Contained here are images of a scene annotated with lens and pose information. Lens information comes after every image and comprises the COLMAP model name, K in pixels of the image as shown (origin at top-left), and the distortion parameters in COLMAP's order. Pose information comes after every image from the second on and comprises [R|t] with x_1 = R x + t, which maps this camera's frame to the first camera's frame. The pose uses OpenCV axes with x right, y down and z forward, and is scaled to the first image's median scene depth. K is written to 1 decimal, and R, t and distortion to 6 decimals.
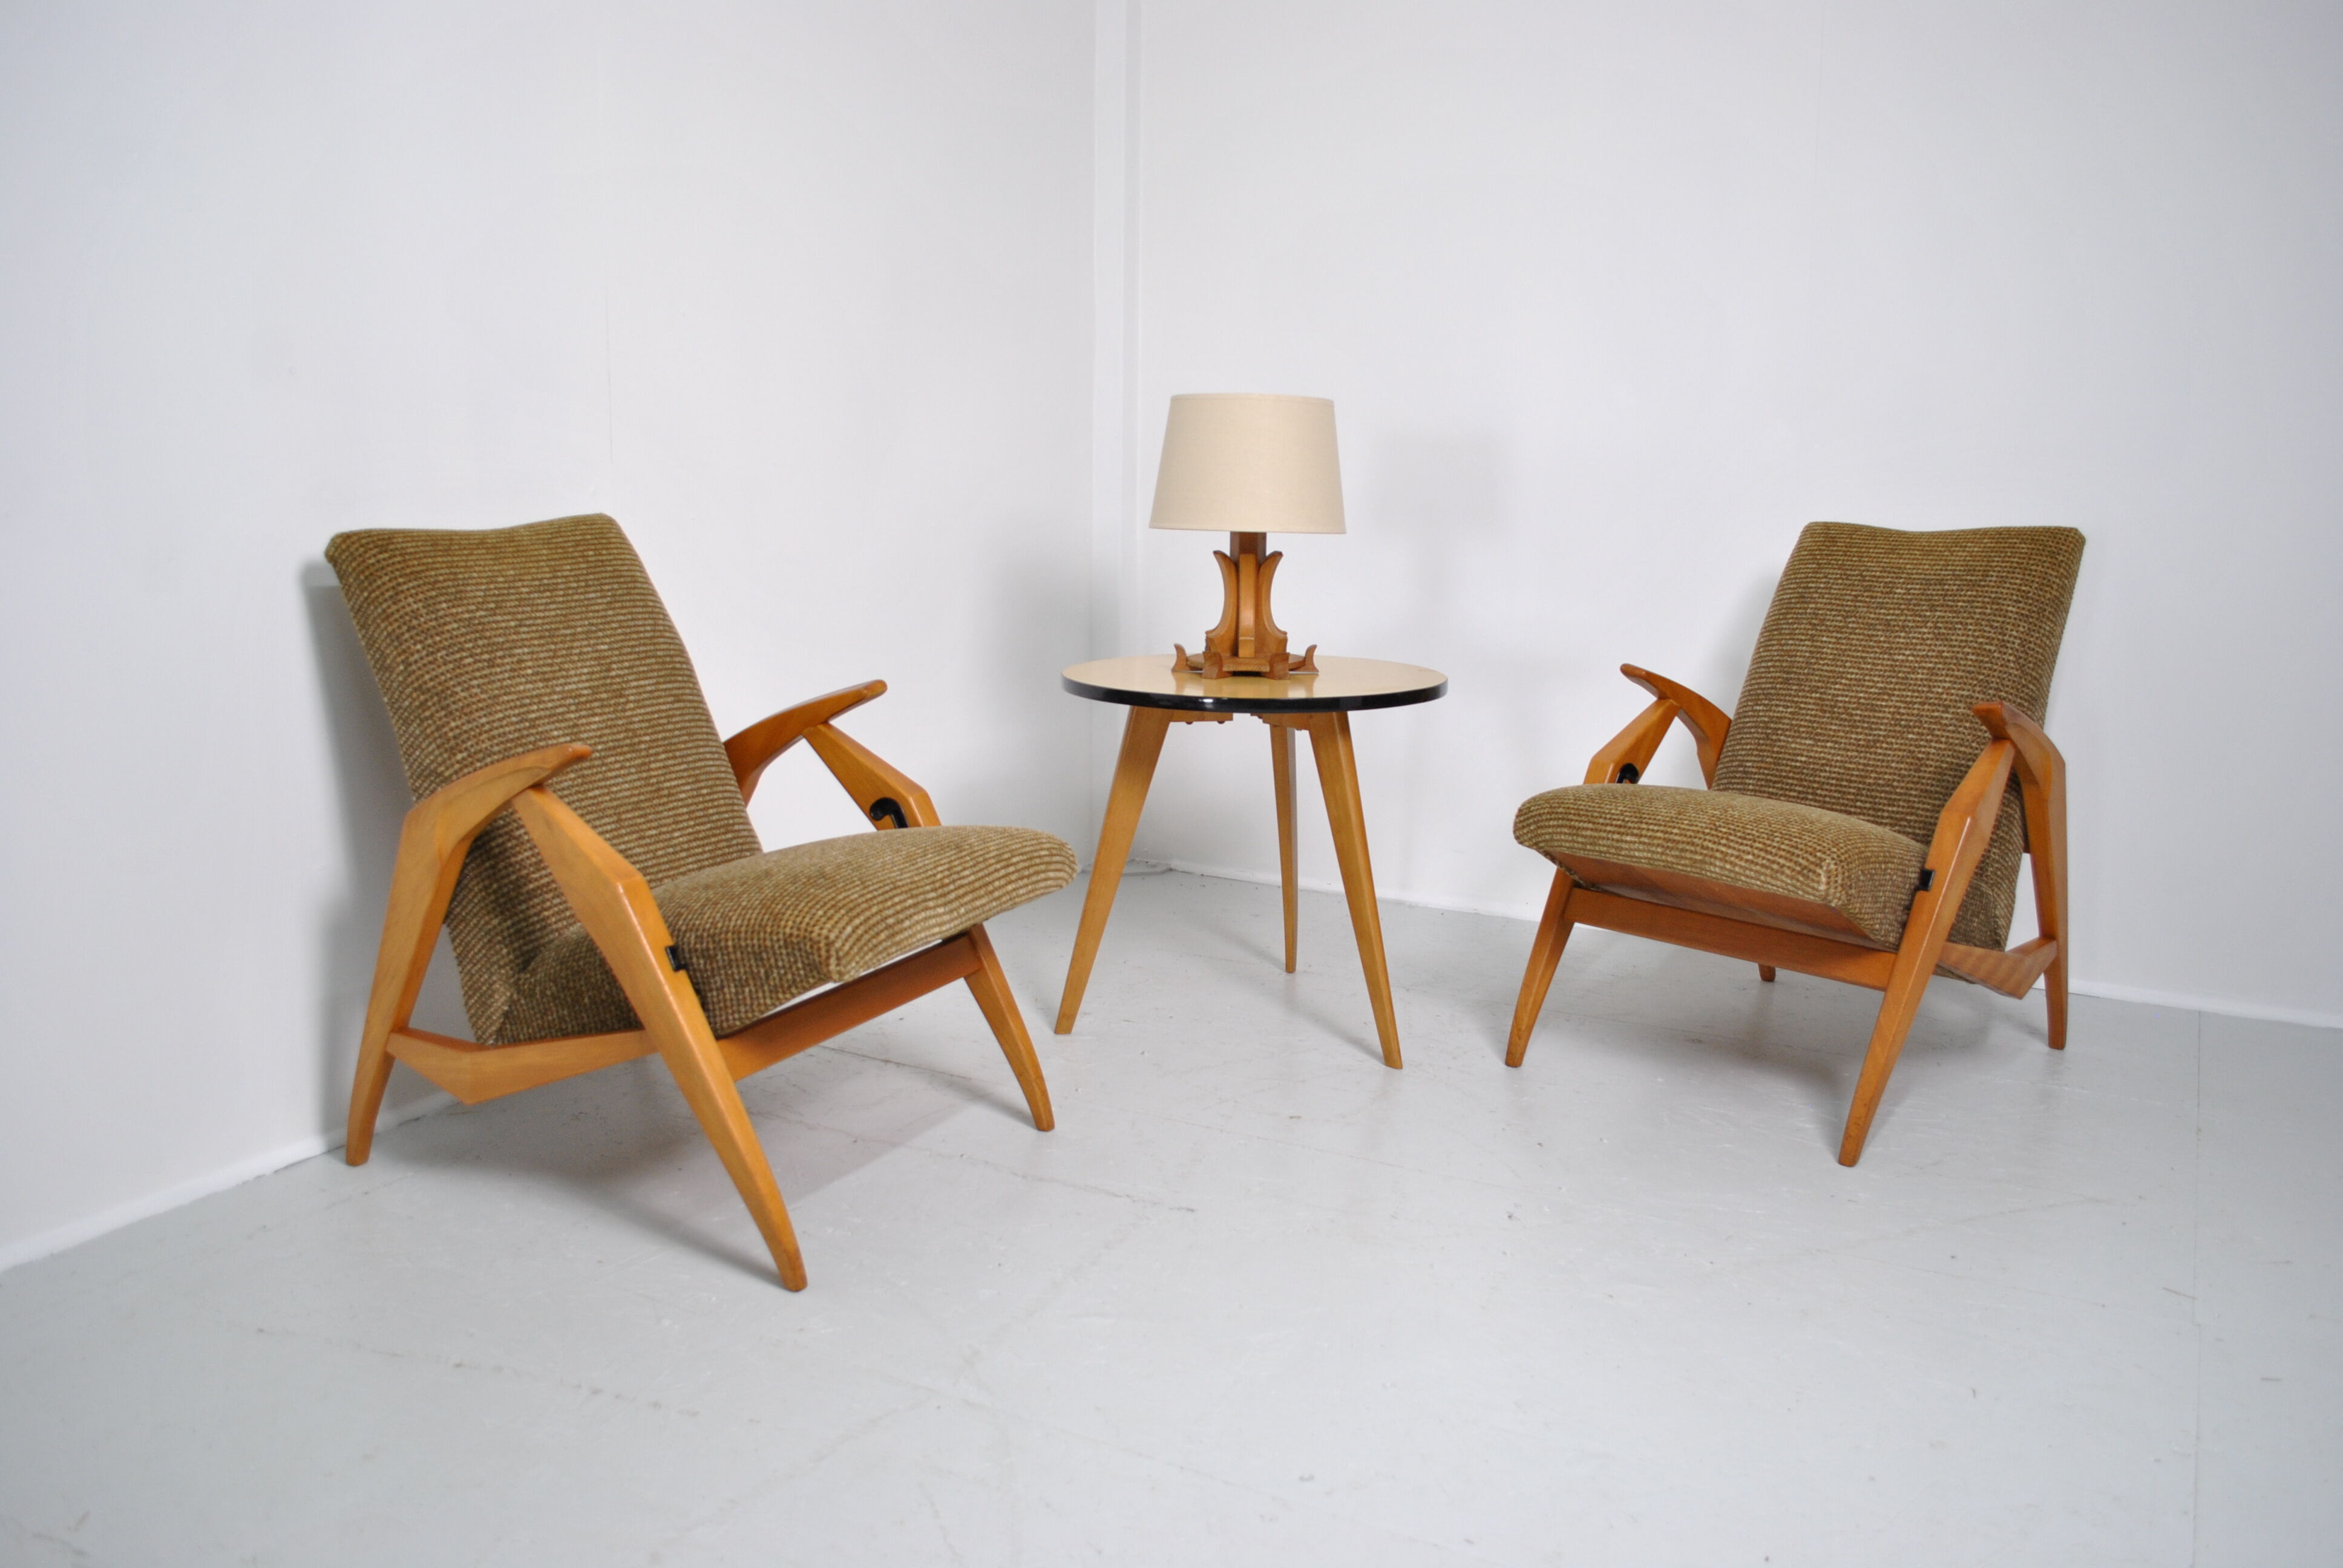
lens RADIAL K [[1940.1, 0, 1207.3], [0, 1940.1, 779.1], [0, 0, 1]] dist [-0.079293, -0.018871]
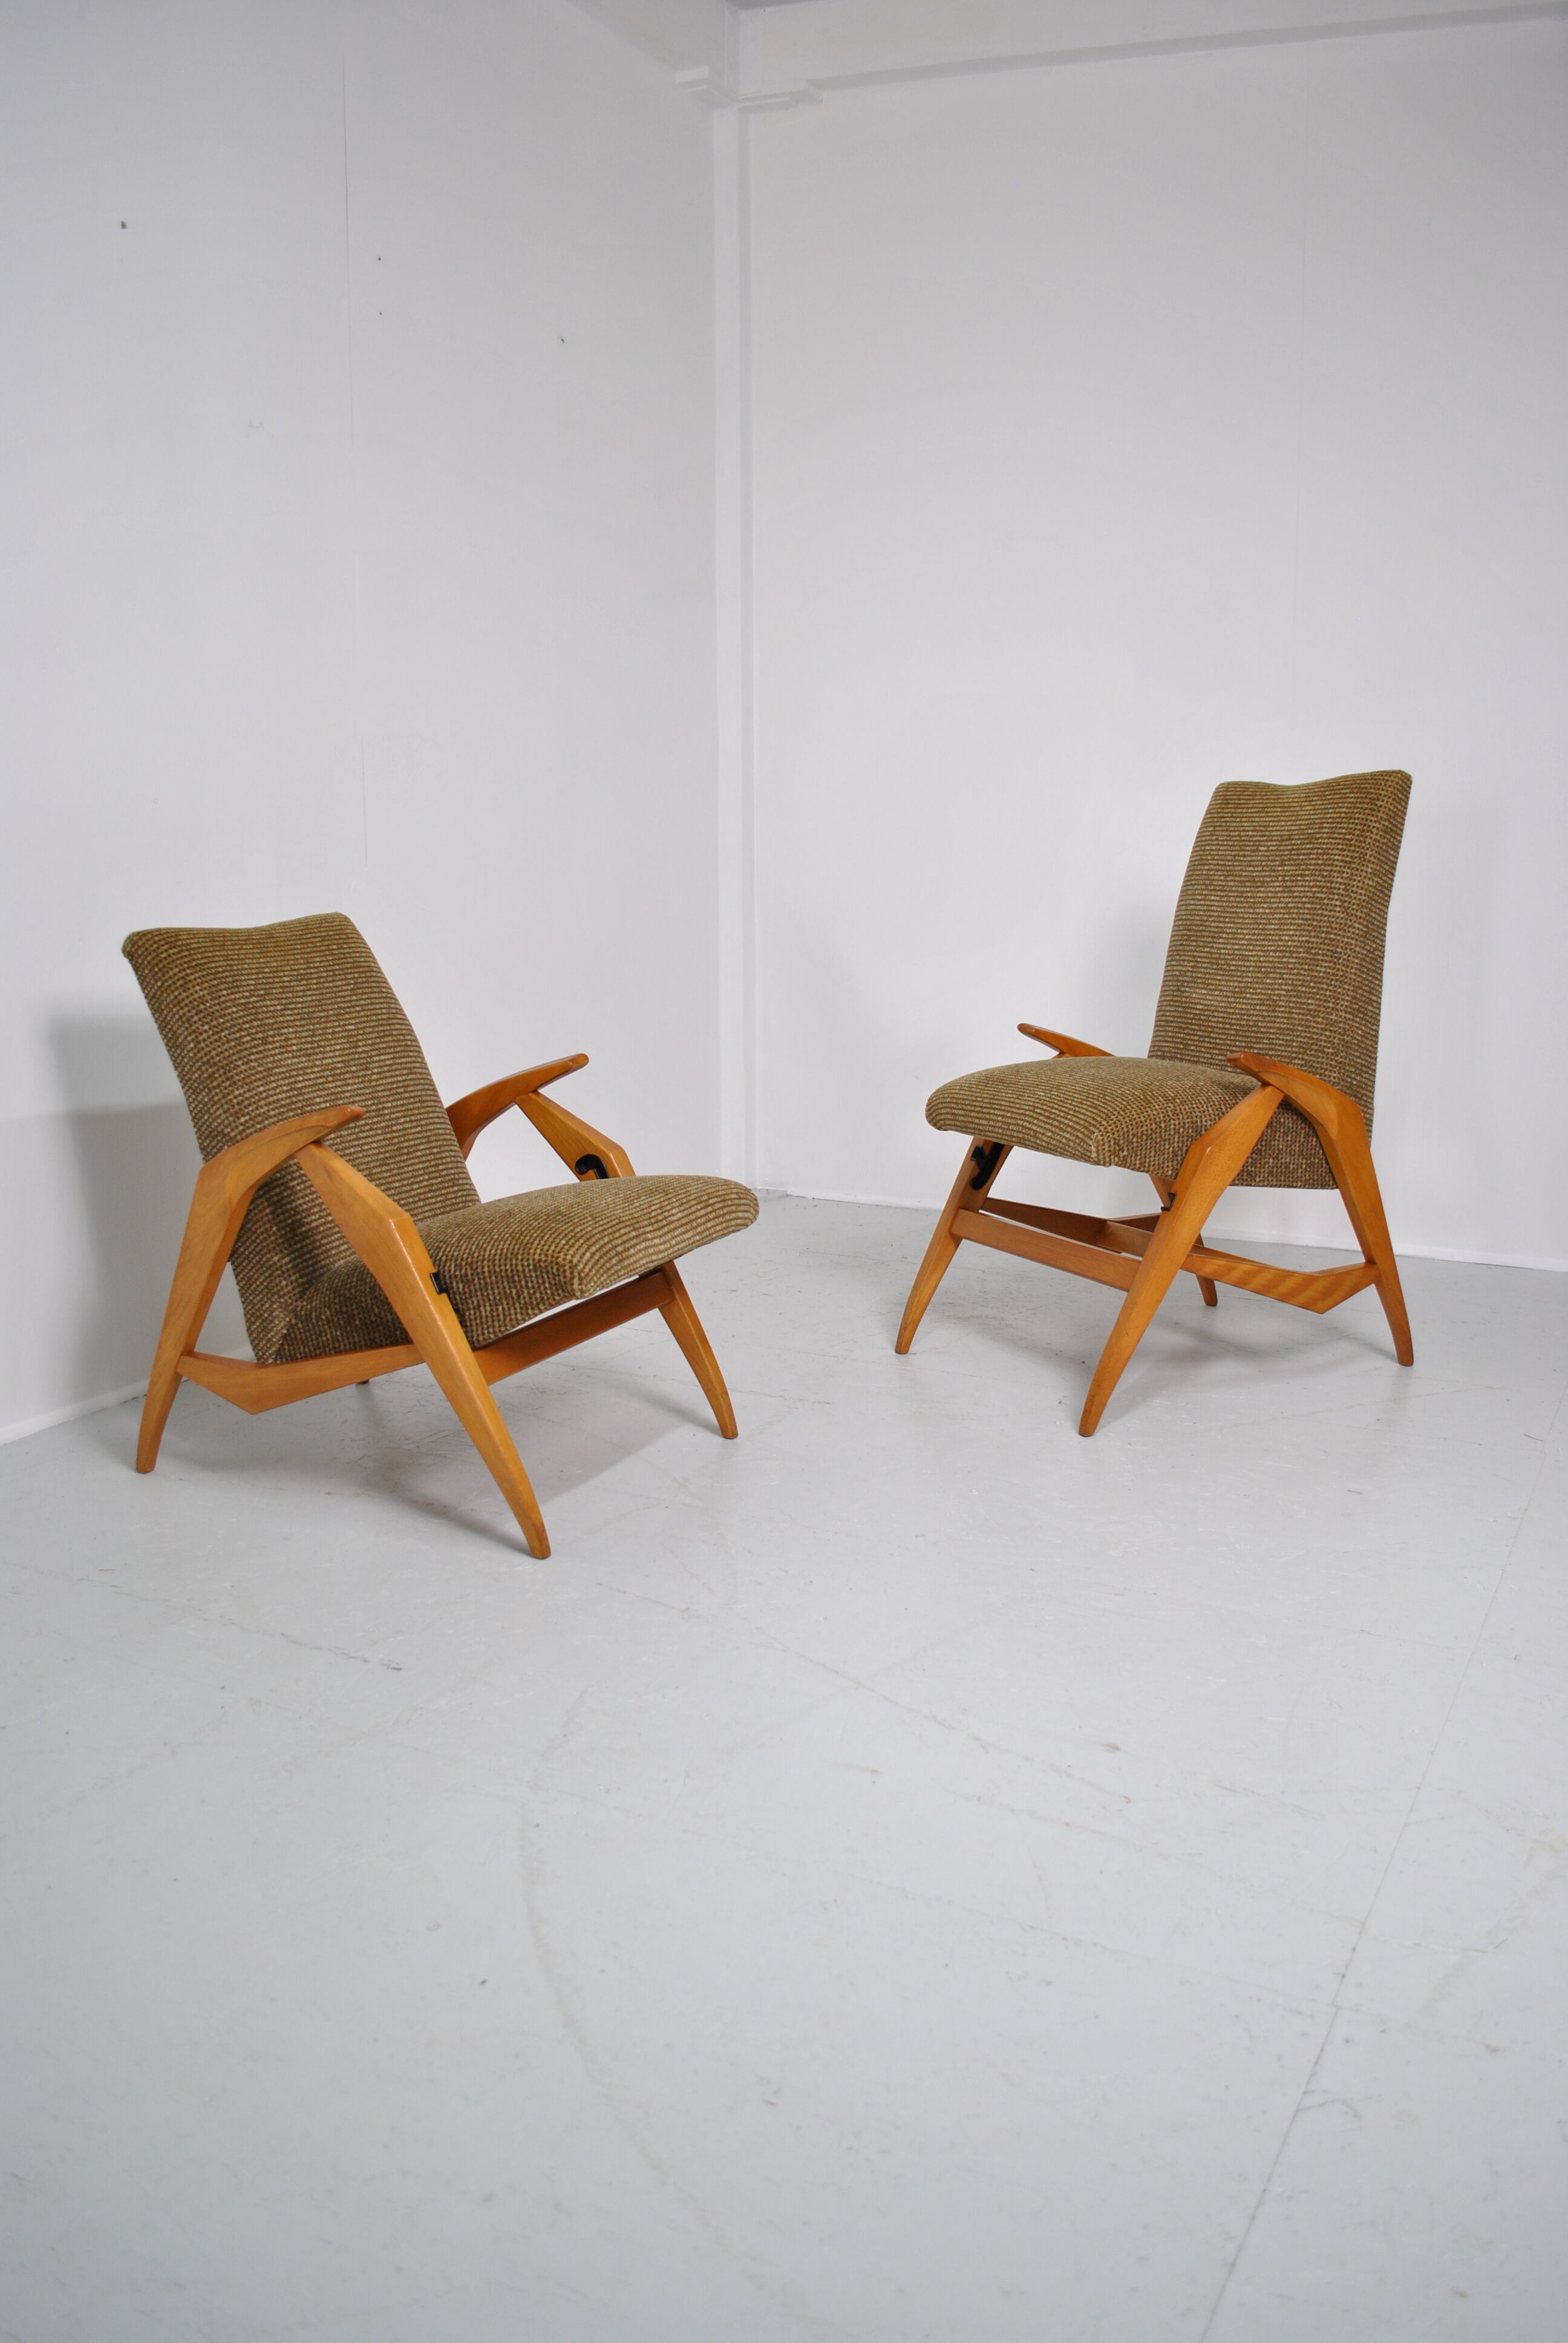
lens RADIAL K [[1940.1, 0, 773.7], [0, 1940.1, 1167.9], [0, 0, 1]] dist [-0.079293, -0.018871]
pose [[0.999889, -0.012189, -0.008612, -0.052009], [0.012171, 0.999924, -0.002097, 0.024508], [0.008637, 0.001992, 0.999961, -0.188191]]
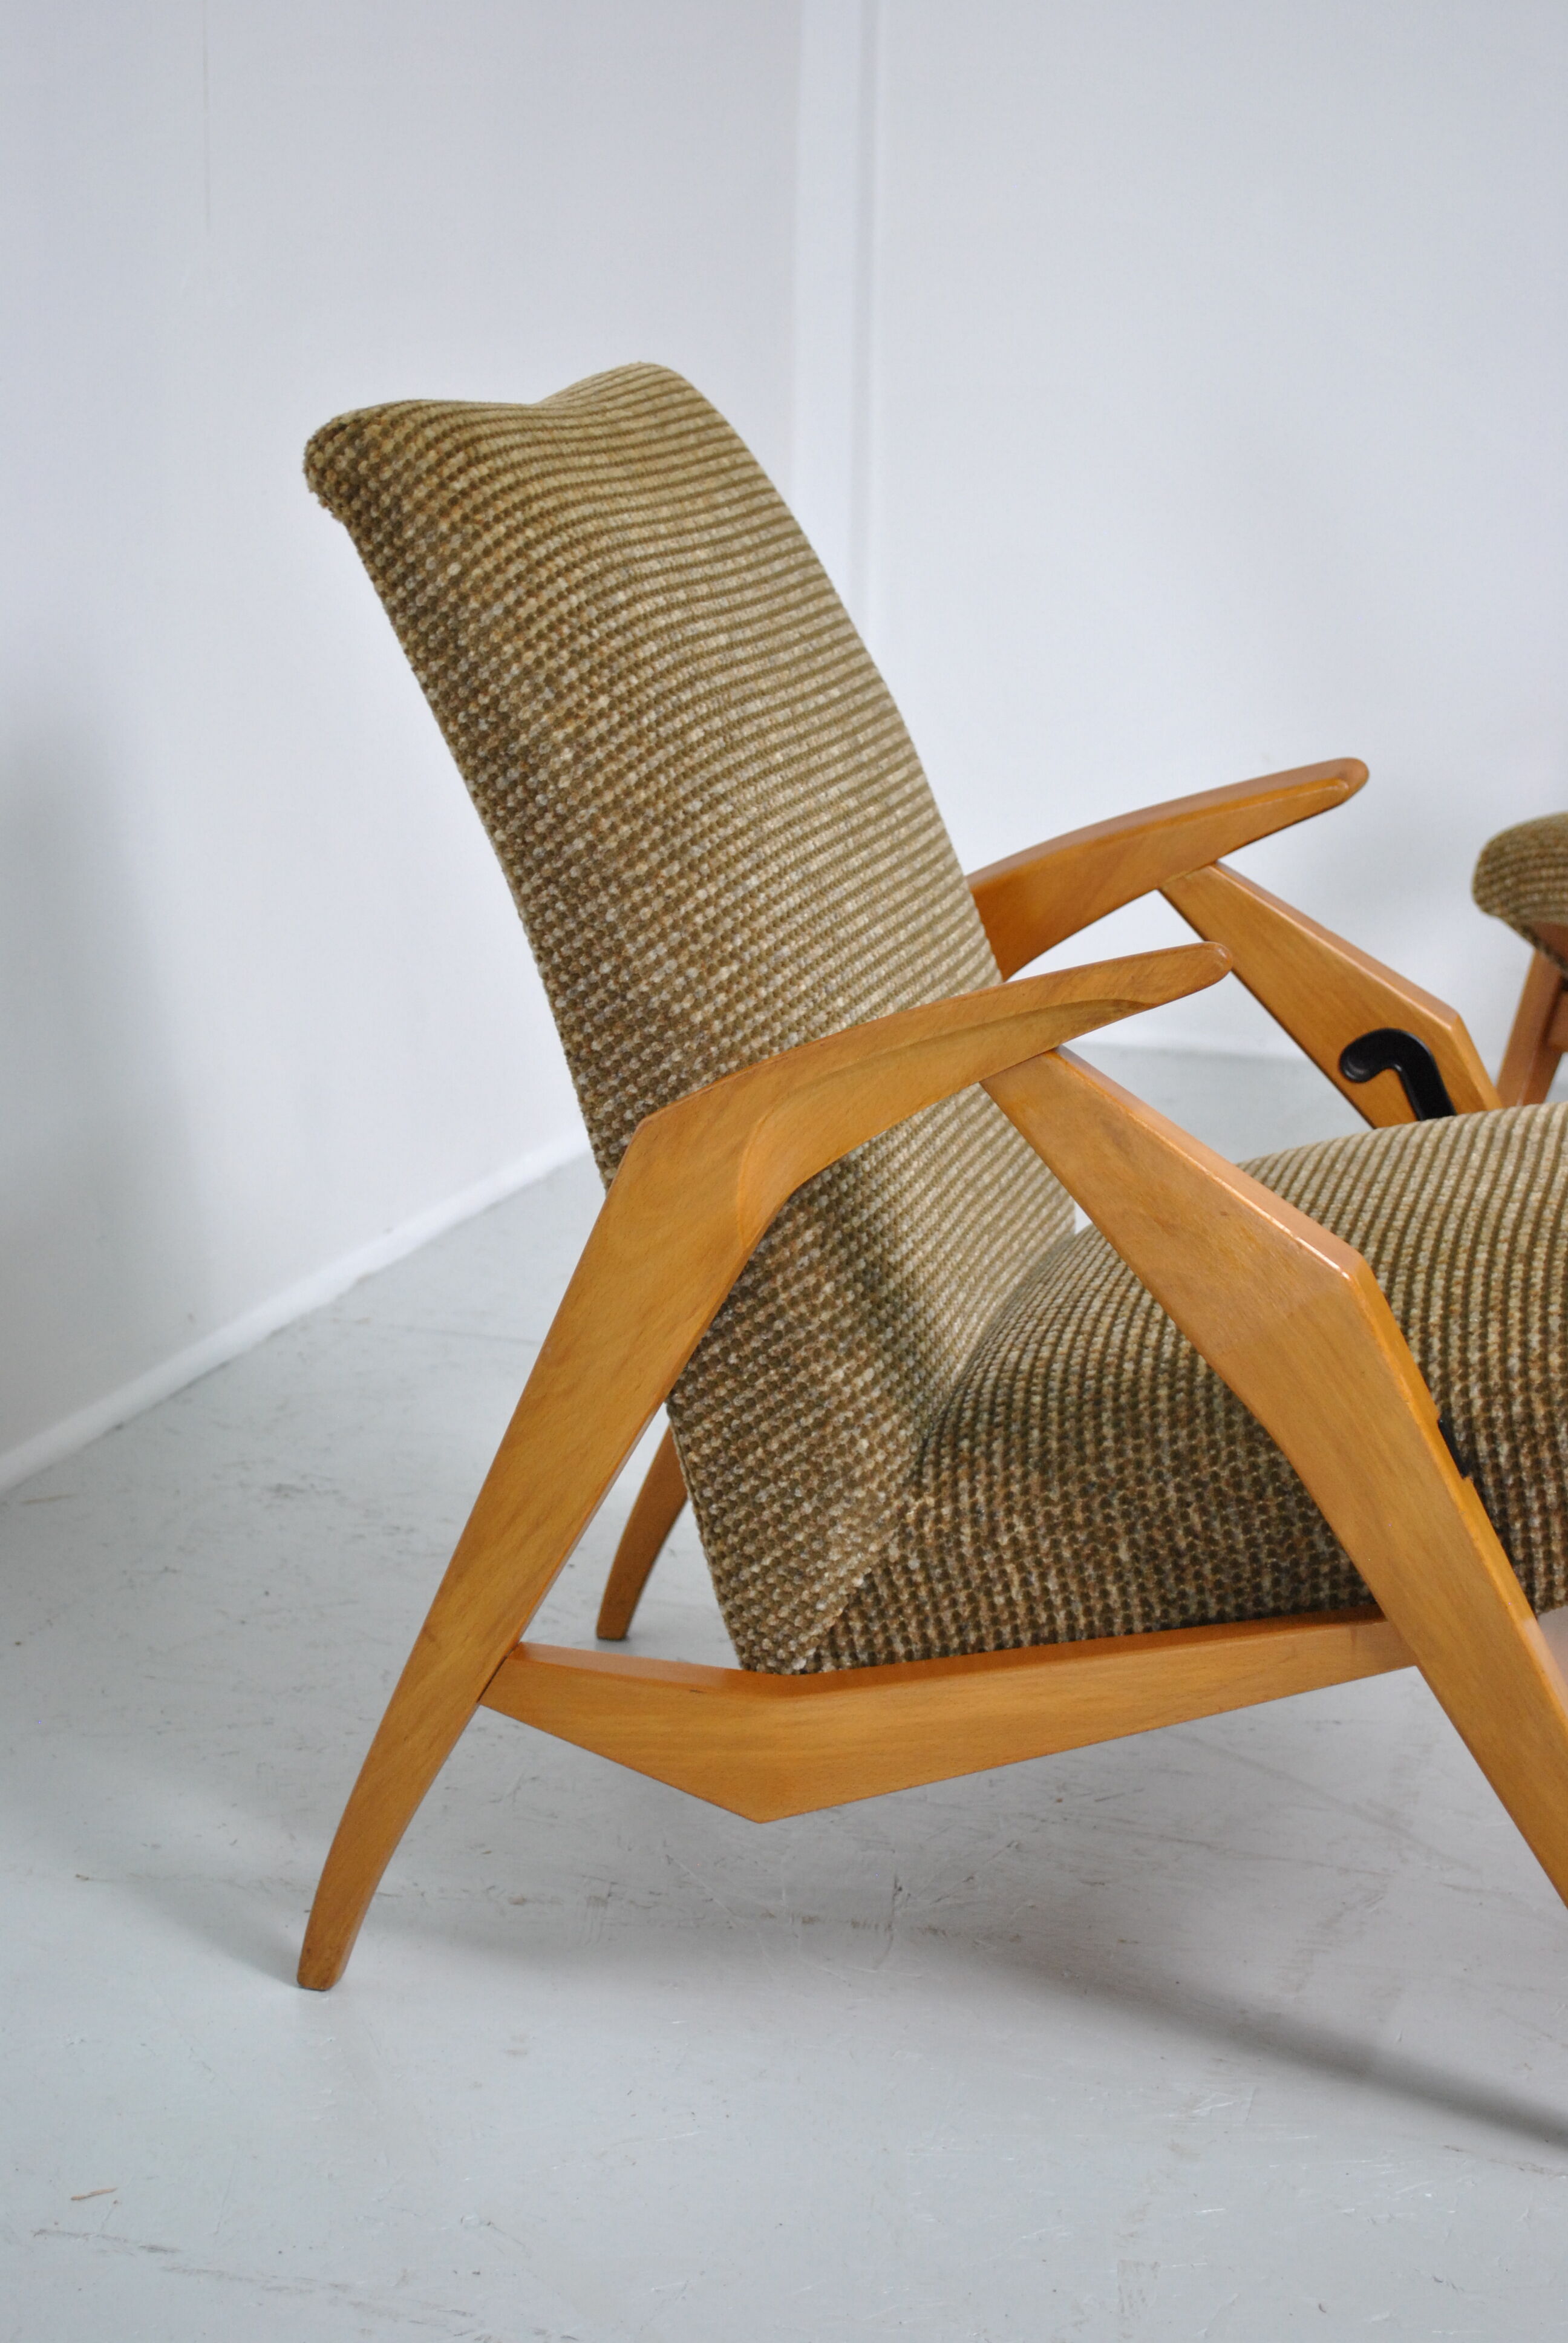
lens RADIAL K [[3774.0, 0, 774.3], [0, 3774.0, 1177.5], [0, 0, 1]] dist [0.003300, 0.000000]
pose [[0.980663, -0.042028, 0.191136, -0.532002], [0.028230, 0.996833, 0.074348, -0.027673], [-0.193655, -0.067515, 0.978744, 0.213835]]
